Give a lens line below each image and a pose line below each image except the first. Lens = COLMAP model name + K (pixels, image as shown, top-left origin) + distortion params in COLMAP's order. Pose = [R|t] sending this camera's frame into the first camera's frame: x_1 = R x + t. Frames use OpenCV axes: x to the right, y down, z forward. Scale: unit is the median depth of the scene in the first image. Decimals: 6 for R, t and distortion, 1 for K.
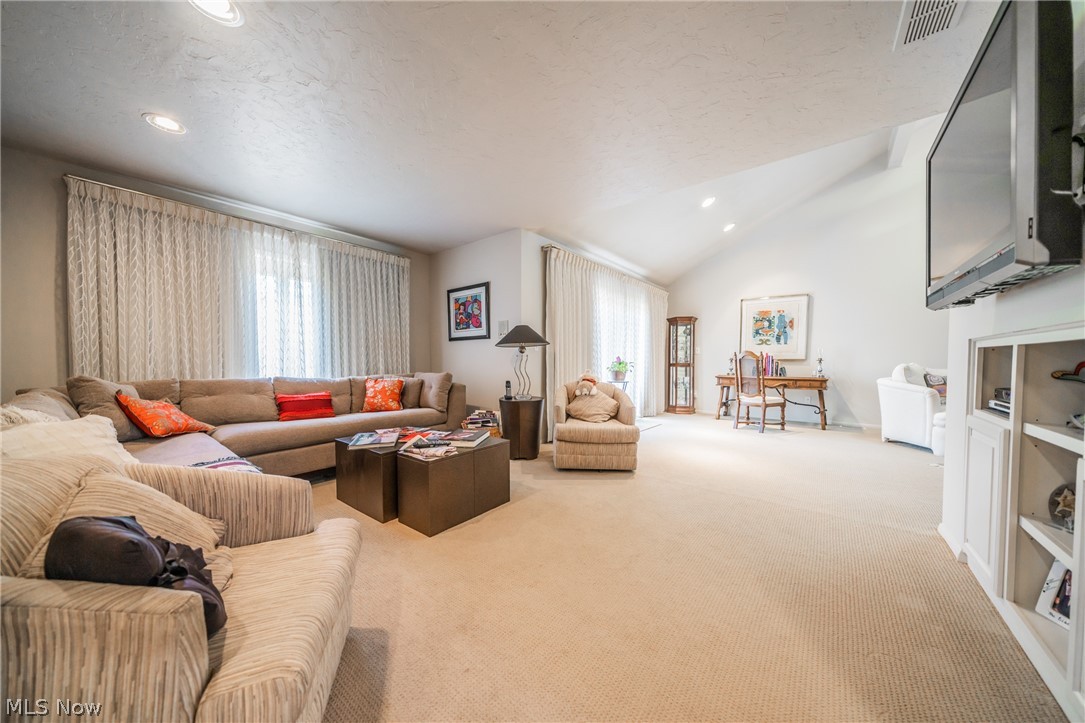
lens RADIAL K [[364.3, 0, 543.8], [0, 364.3, 374.0], [0, 0, 1]] dist [0.009551, -0.000049]
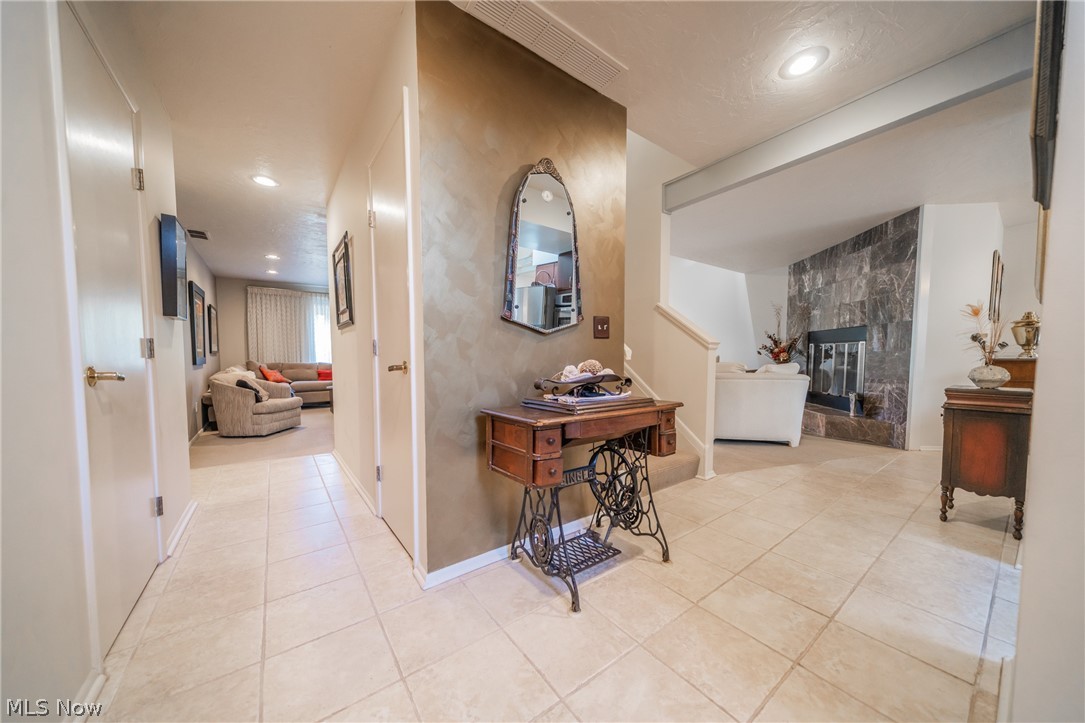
lens RADIAL K [[364.3, 0, 543.8], [0, 364.3, 374.0], [0, 0, 1]] dist [0.009551, -0.000049]
pose [[0.967449, 0.015208, -0.252608, 1.401765], [-0.008339, 0.999566, 0.028242, 0.007477], [0.252928, -0.025216, 0.967156, -0.990225]]
